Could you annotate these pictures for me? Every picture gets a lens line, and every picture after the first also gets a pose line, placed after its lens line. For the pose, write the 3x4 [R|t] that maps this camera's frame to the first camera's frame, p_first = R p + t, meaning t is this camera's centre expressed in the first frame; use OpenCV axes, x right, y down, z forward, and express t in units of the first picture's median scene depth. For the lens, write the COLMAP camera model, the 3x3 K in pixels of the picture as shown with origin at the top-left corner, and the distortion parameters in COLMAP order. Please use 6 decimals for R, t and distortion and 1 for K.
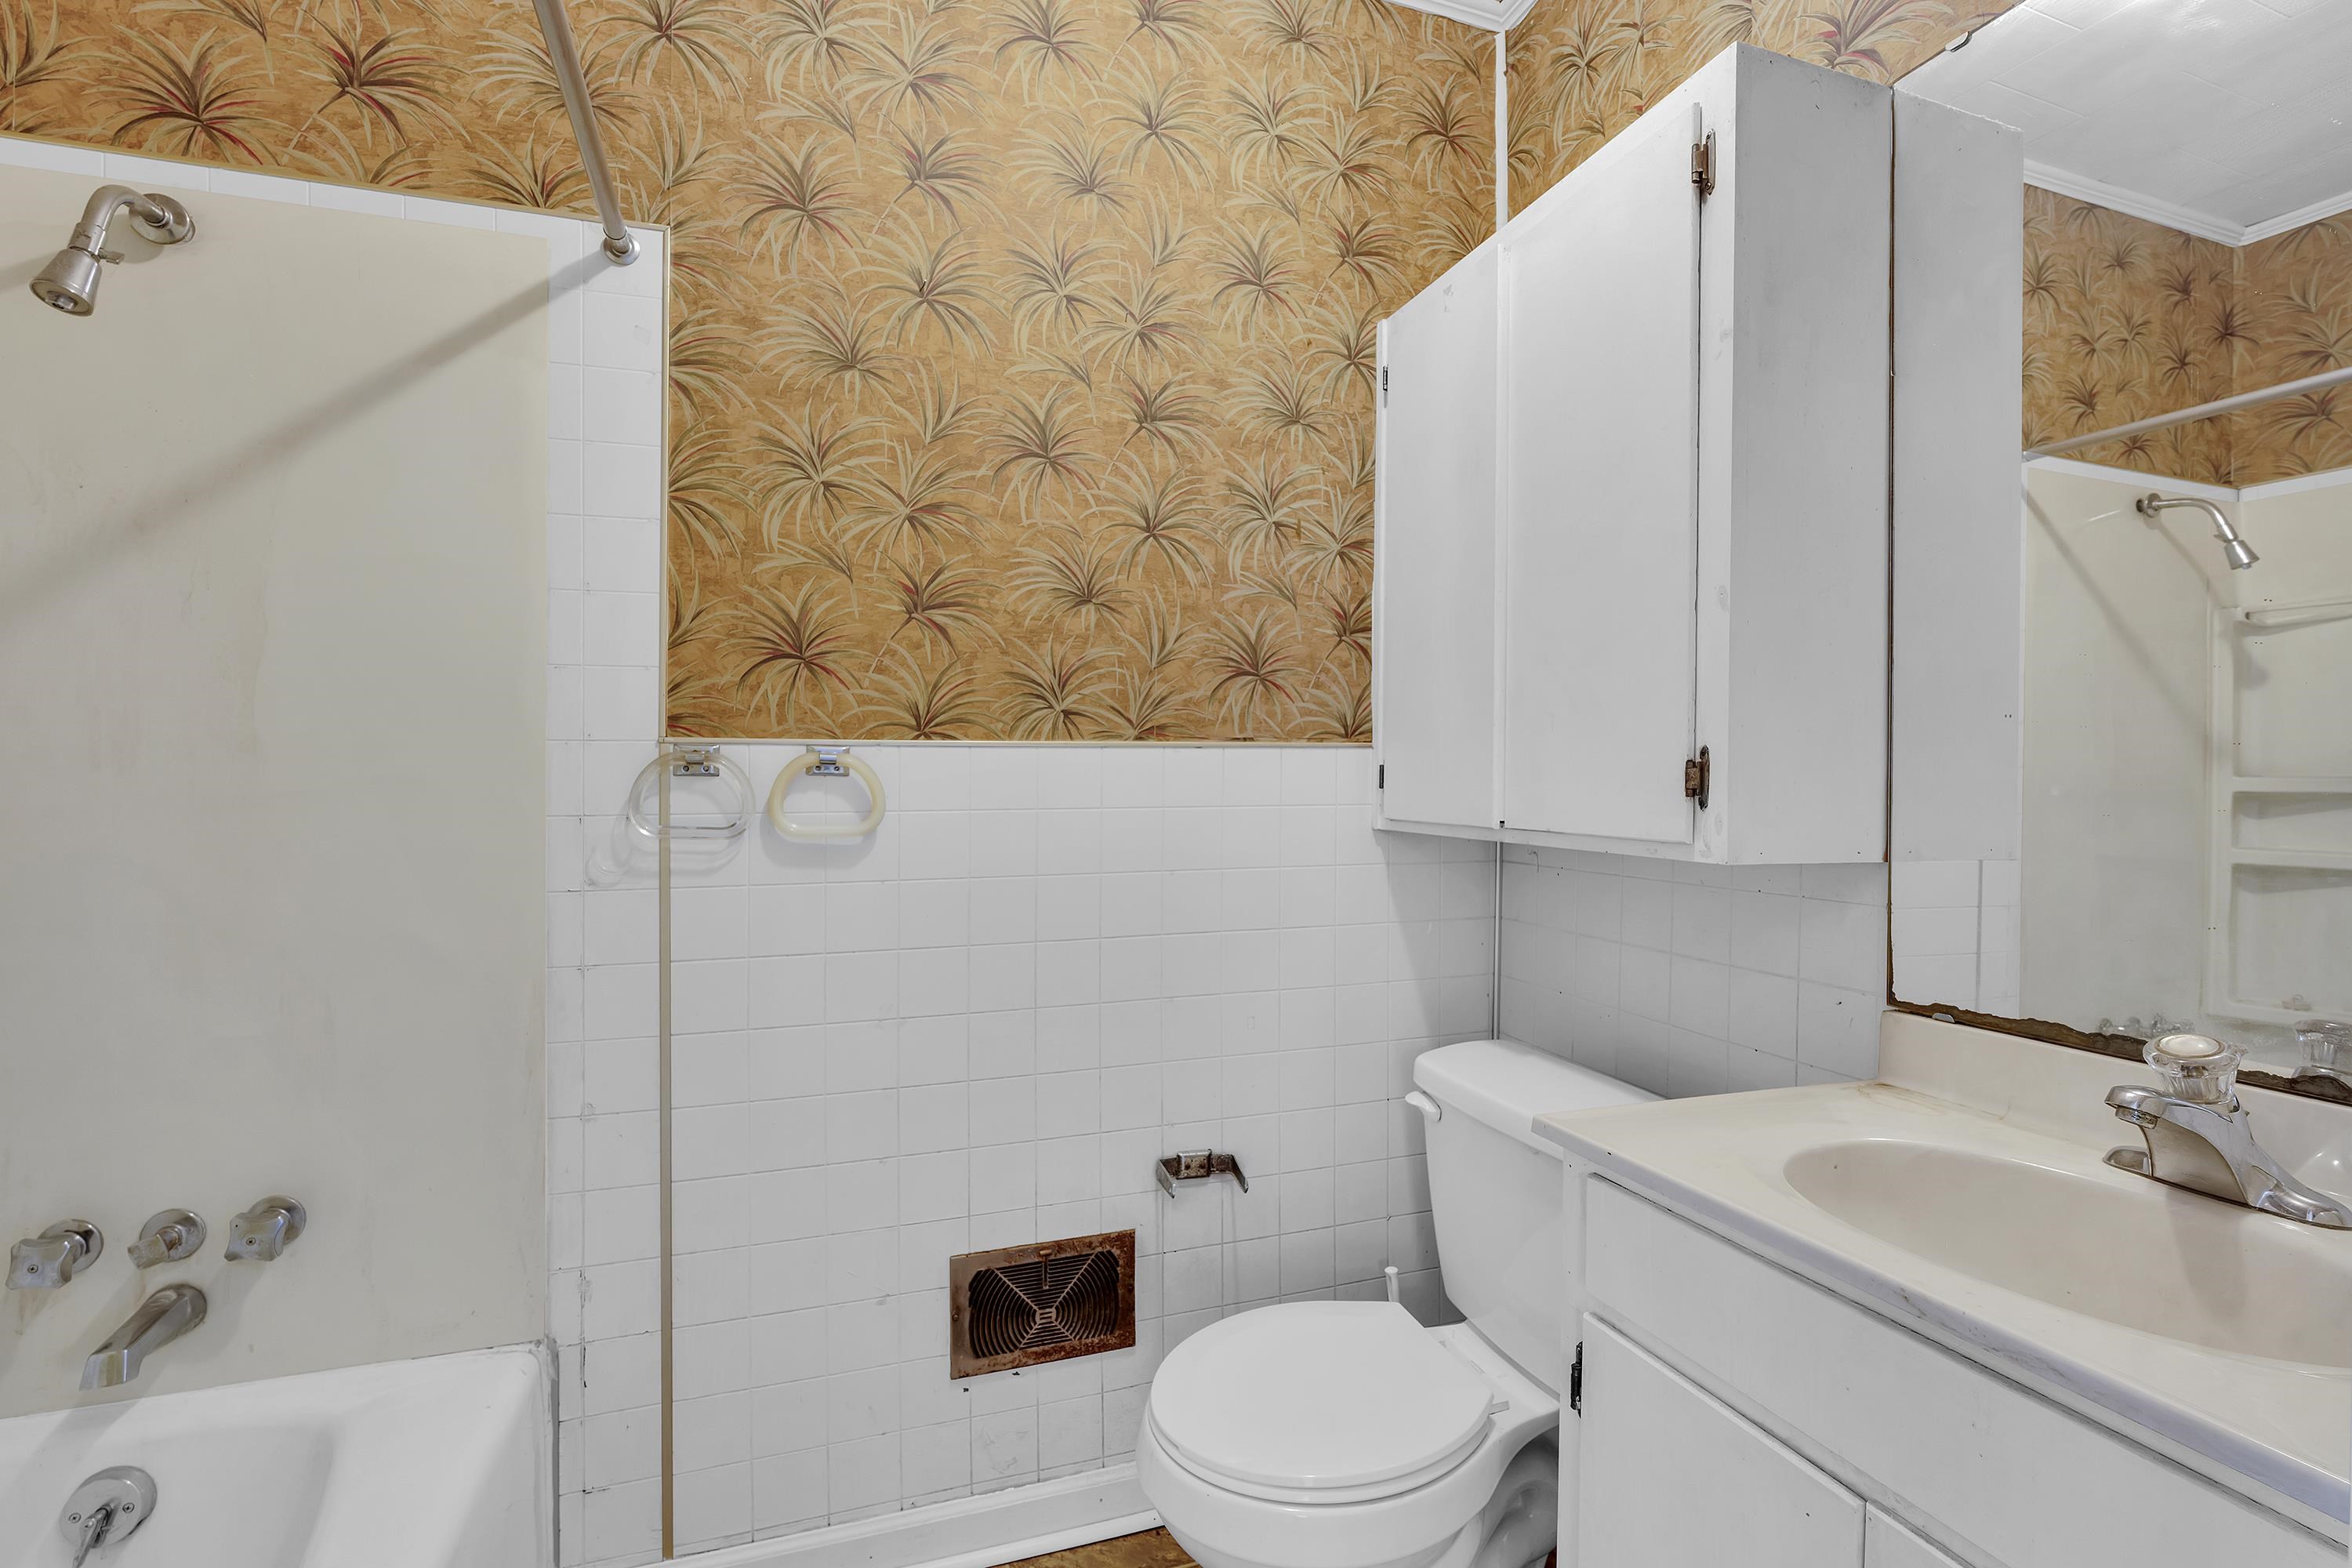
lens RADIAL K [[1042.0, 0, 1169.9], [0, 1042.0, 787.7], [0, 0, 1]] dist [-0.004106, 0.000496]
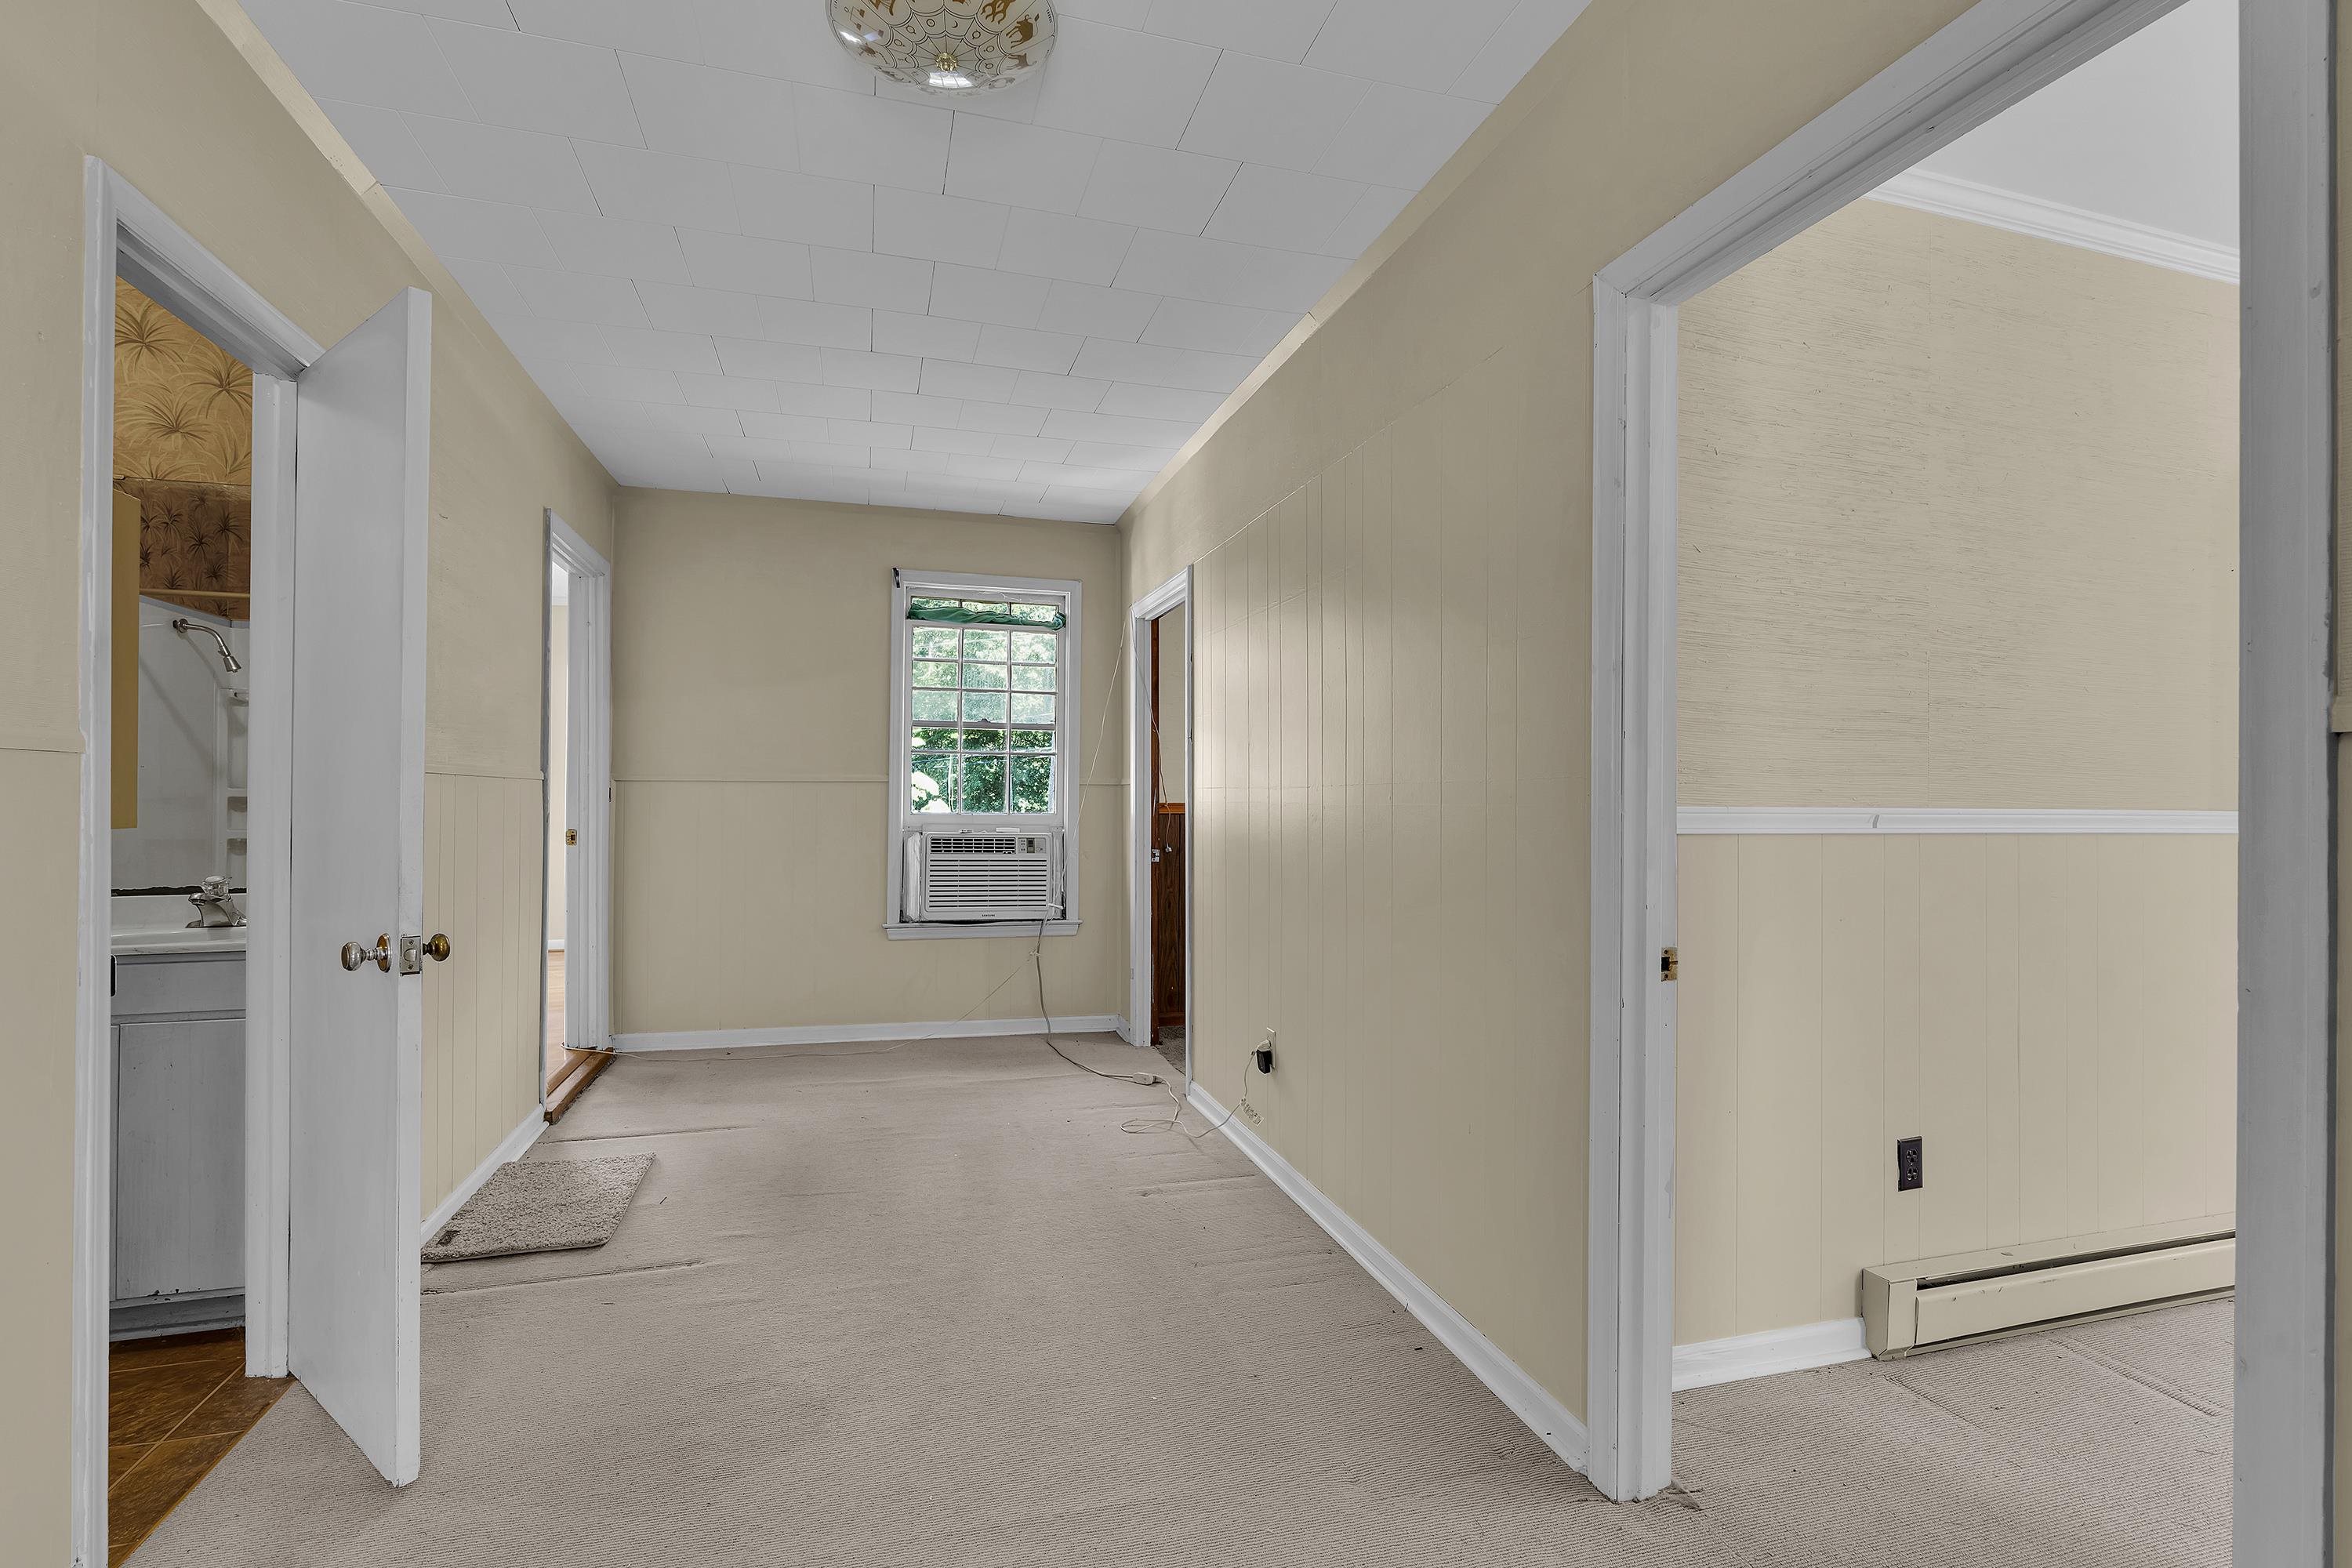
lens RADIAL K [[1042.0, 0, 1170.4], [0, 1042.0, 787.3], [0, 0, 1]] dist [-0.004106, 0.000496]
pose [[0.035824, 0.002446, 0.999355, -0.662740], [-0.001224, 0.999996, -0.002404, -0.009867], [-0.999357, -0.001137, 0.035827, -0.645461]]
